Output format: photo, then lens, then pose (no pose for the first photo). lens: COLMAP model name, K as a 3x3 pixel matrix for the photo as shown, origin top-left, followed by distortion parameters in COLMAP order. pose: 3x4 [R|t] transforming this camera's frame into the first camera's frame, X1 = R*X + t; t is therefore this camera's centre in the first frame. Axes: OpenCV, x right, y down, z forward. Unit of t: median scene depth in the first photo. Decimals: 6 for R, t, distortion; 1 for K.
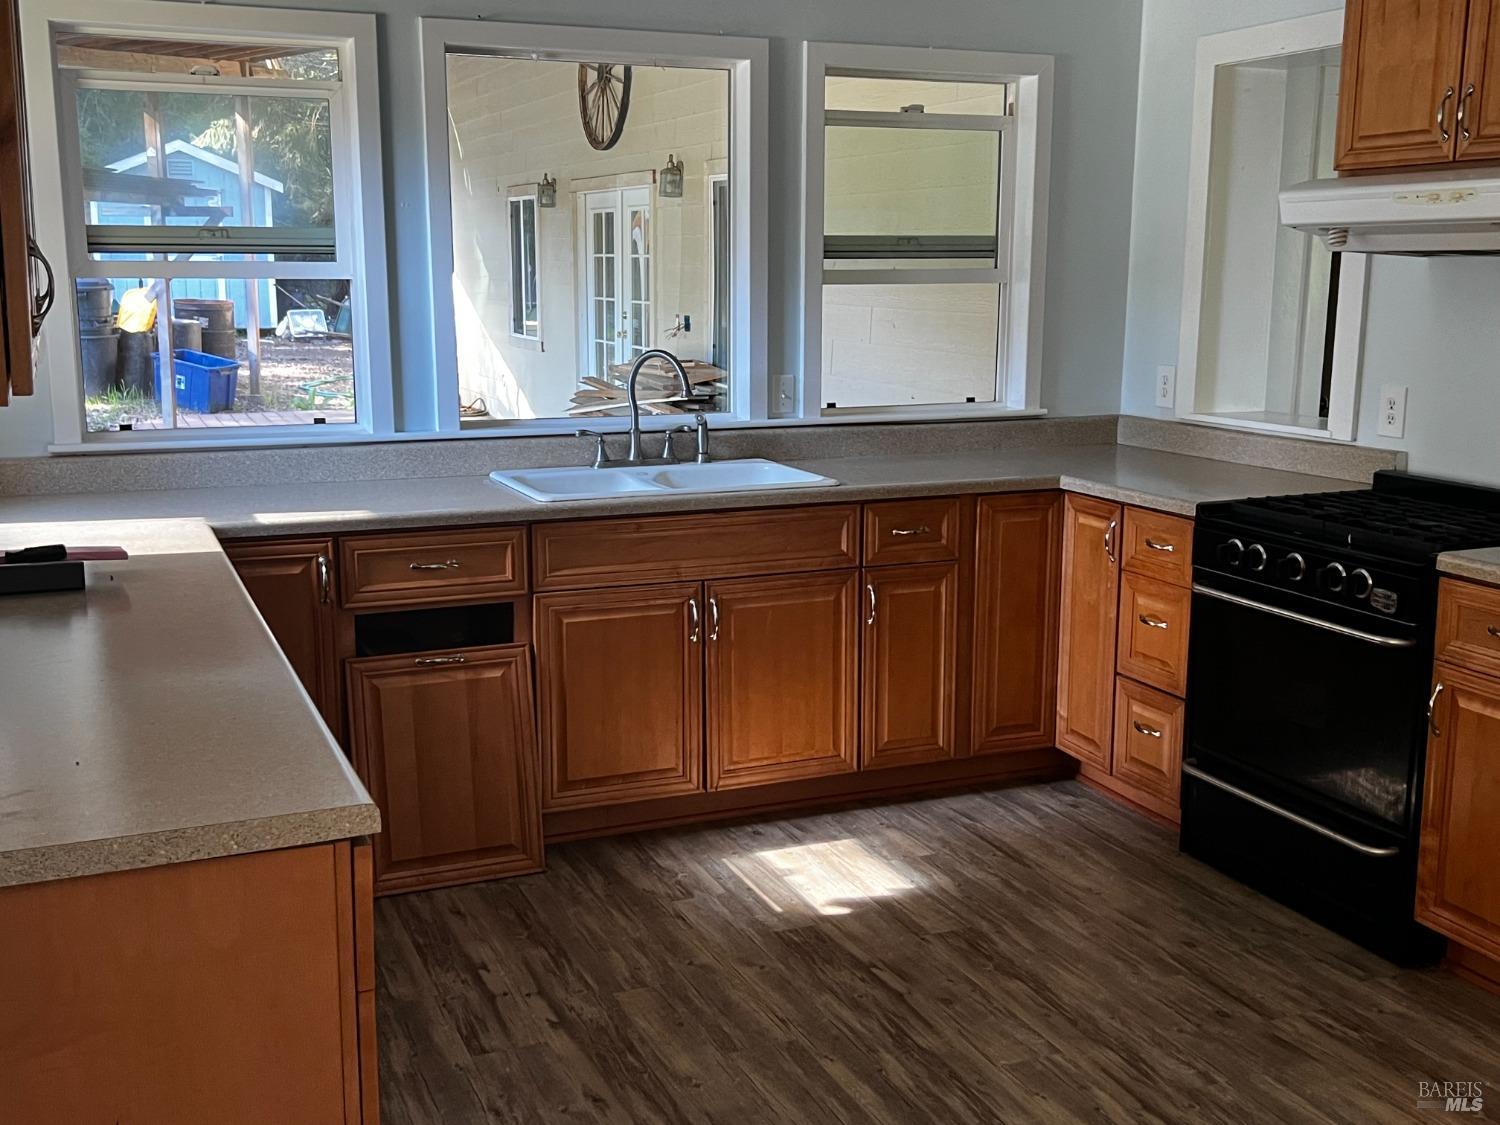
lens RADIAL K [[1621.4, 0, 749.5], [0, 1621.4, 532.4], [0, 0, 1]] dist [0.155343, -0.416021]
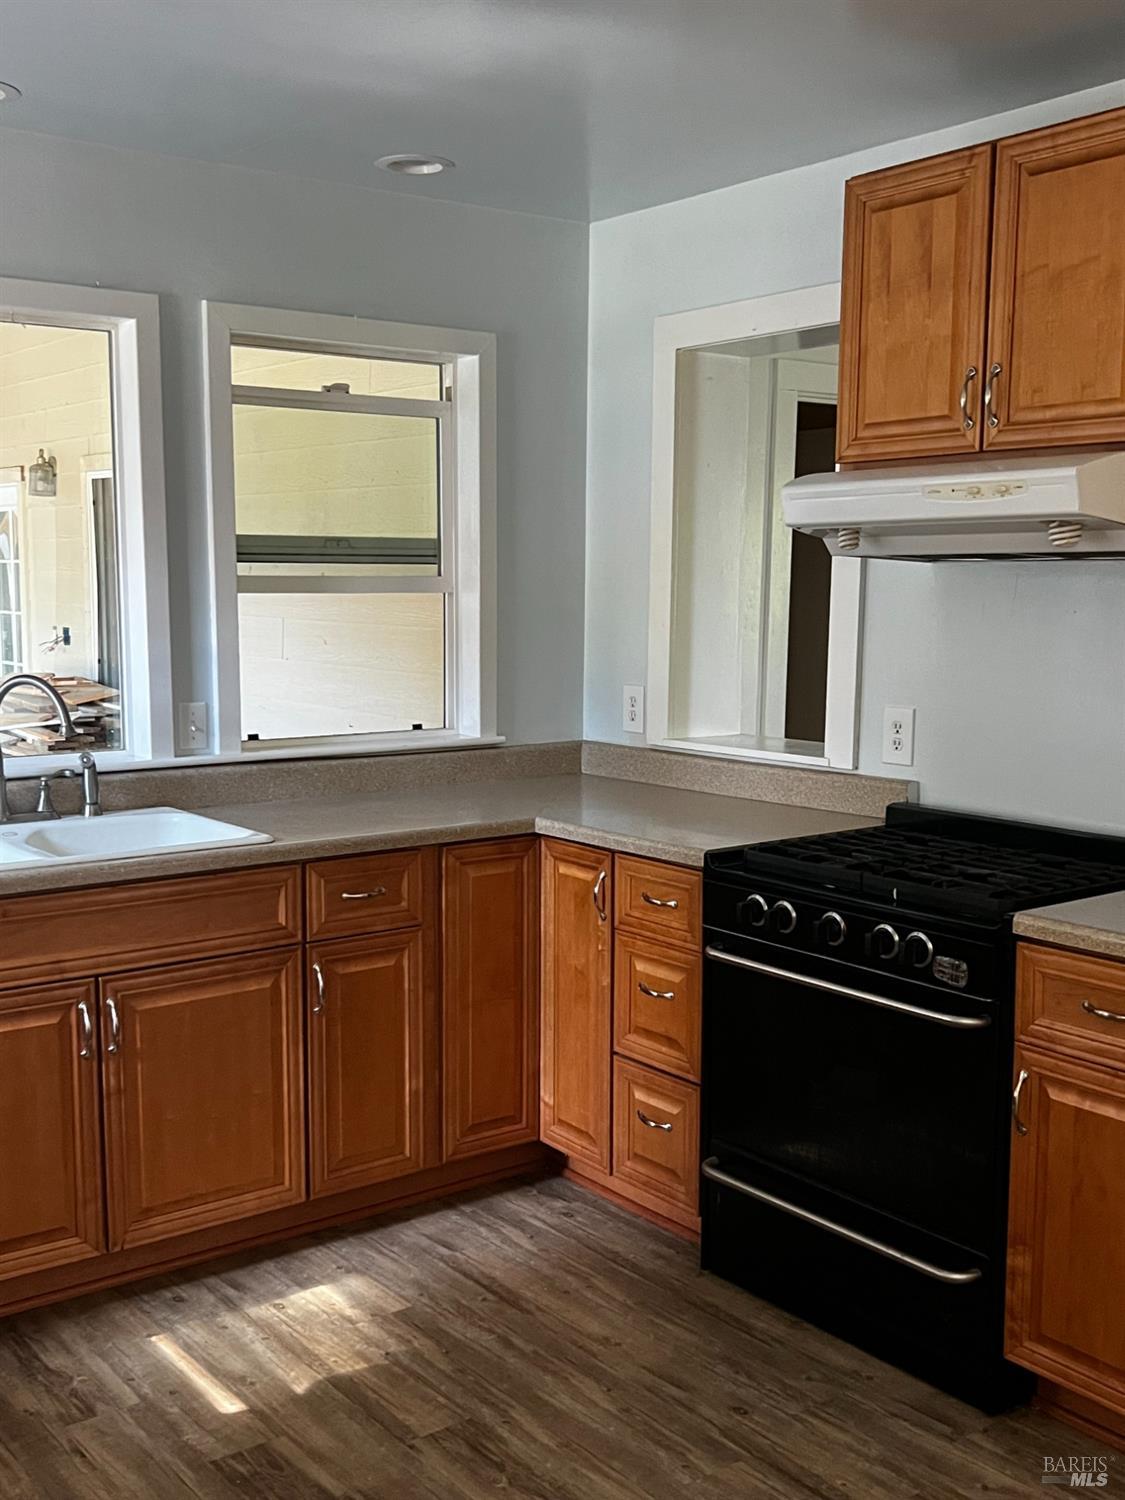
lens RADIAL K [[1621.4, 0, 560.4], [0, 1621.4, 778.8], [0, 0, 1]] dist [0.155343, -0.416021]
pose [[0.968098, -0.030120, 0.248757, -0.006327], [0.039682, 0.998650, -0.033513, -0.027502], [-0.247412, 0.042315, 0.967986, 0.187220]]
